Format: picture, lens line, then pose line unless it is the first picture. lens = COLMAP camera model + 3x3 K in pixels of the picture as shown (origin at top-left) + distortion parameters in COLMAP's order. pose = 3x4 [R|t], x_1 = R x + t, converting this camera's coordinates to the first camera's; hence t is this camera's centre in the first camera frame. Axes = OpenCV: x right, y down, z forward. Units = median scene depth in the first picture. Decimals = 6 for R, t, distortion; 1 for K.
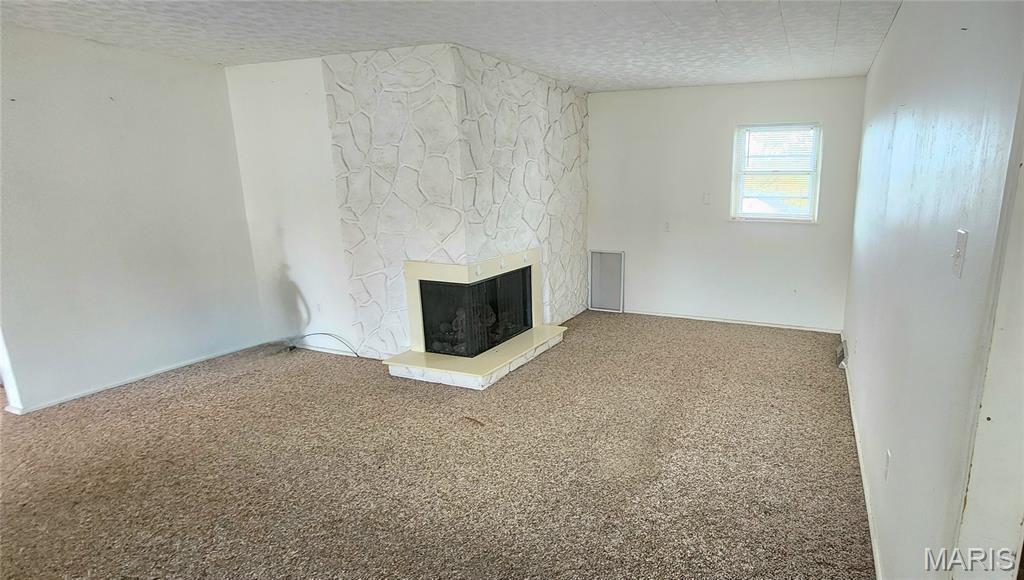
lens RADIAL K [[479.8, 0, 512.9], [0, 479.8, 281.9], [0, 0, 1]] dist [0.001007, 0.000105]
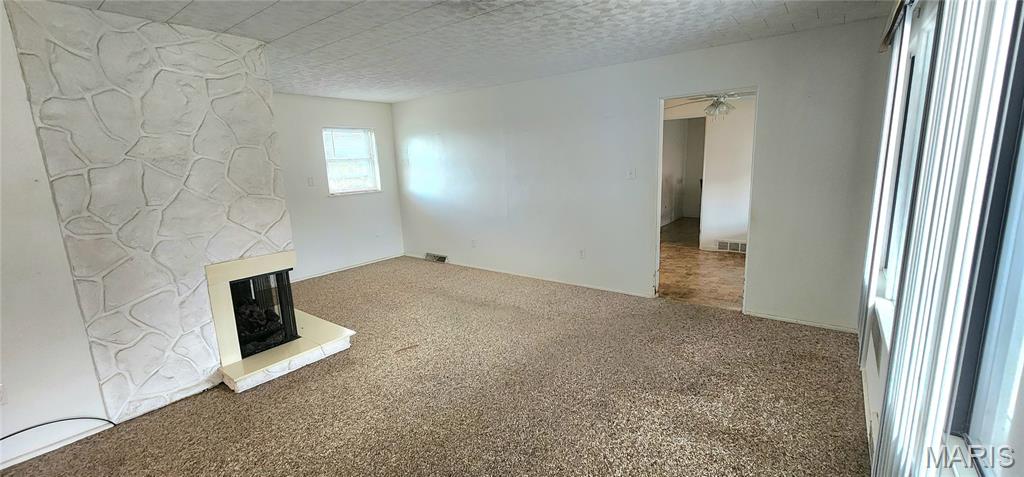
lens RADIAL K [[422.8, 0, 509.0], [0, 422.8, 236.4], [0, 0, 1]] dist [0.000151, -0.000223]
pose [[0.290492, -0.185305, 0.938763, -0.767815], [0.233495, 0.965140, 0.118259, -0.057608], [-0.927952, 0.184843, 0.323633, 0.232656]]
